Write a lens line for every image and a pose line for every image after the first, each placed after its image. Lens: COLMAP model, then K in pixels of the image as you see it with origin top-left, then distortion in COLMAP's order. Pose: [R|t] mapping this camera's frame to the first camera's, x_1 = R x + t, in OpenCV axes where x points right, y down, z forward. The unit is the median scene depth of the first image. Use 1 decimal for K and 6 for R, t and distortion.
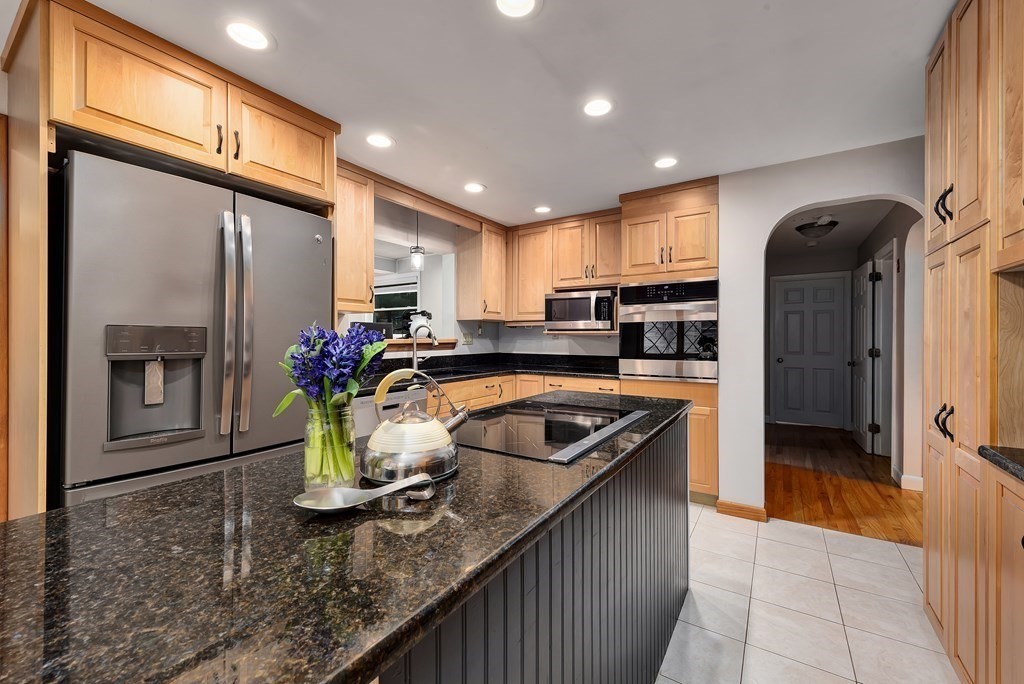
lens RADIAL K [[411.7, 0, 510.2], [0, 411.7, 330.1], [0, 0, 1]] dist [0.000375, -0.000039]
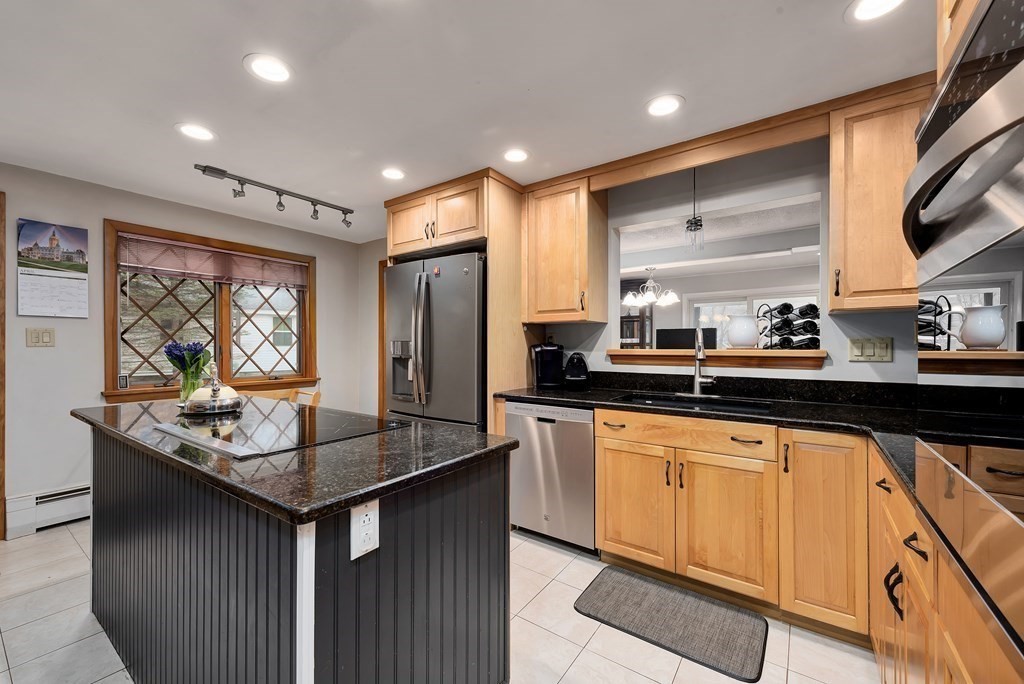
lens RADIAL K [[400.2, 0, 512.0], [0, 400.2, 342.0], [0, 0, 1]] dist [-0.000550, -0.000082]
pose [[-0.041452, -0.013891, -0.999044, 0.471105], [0.016821, 0.999752, -0.014599, 0.013356], [0.998999, -0.017410, -0.041208, 0.715059]]
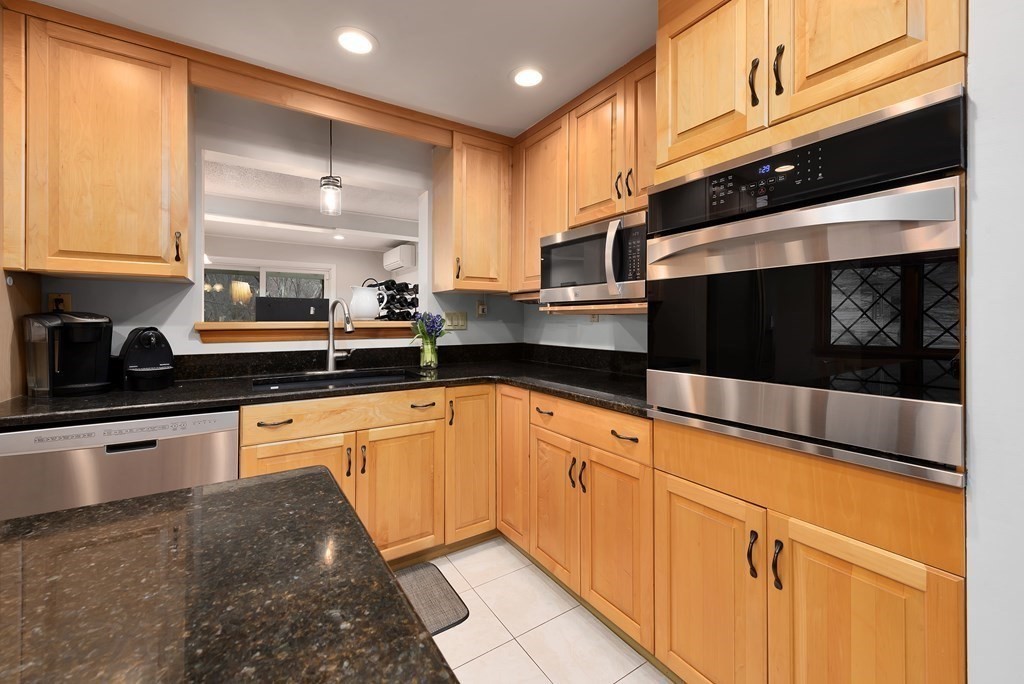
lens RADIAL K [[413.5, 0, 505.4], [0, 413.5, 317.4], [0, 0, 1]] dist [0.001189, -0.000253]
pose [[0.913211, -0.005450, -0.407450, 0.282433], [0.009316, 0.999928, 0.007504, 0.012953], [0.407380, -0.010649, 0.913197, 0.524120]]
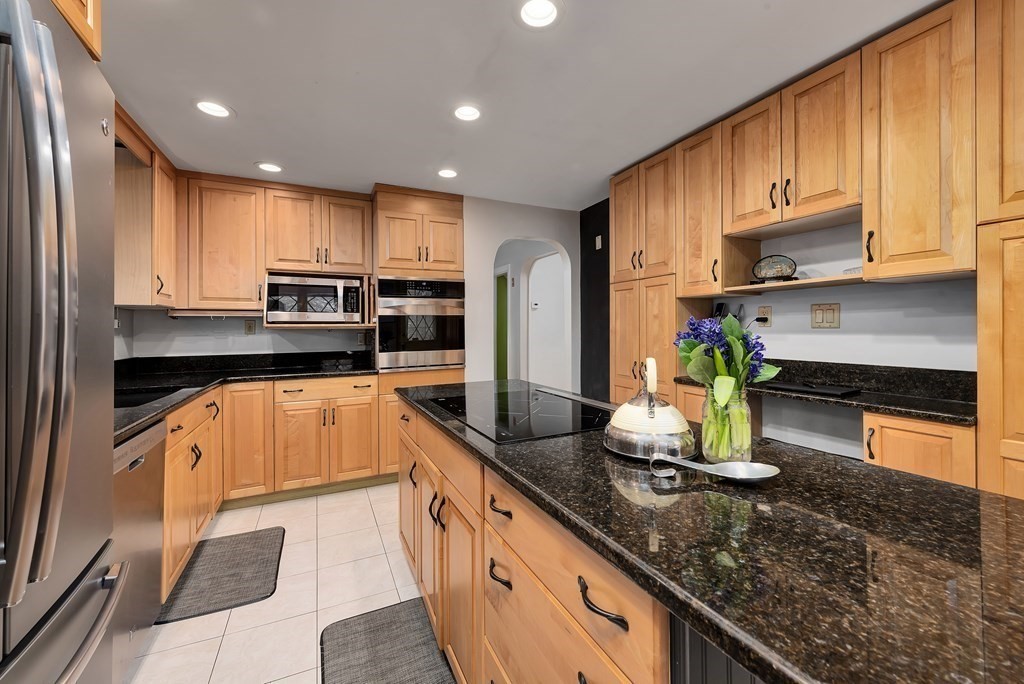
lens RADIAL K [[411.7, 0, 510.2], [0, 411.7, 330.1], [0, 0, 1]] dist [0.000375, -0.000039]
pose [[0.499320, -0.009253, 0.866368, -0.390598], [-0.003959, 0.999908, 0.012961, 0.002430], [-0.866409, -0.009902, 0.499237, 0.230438]]
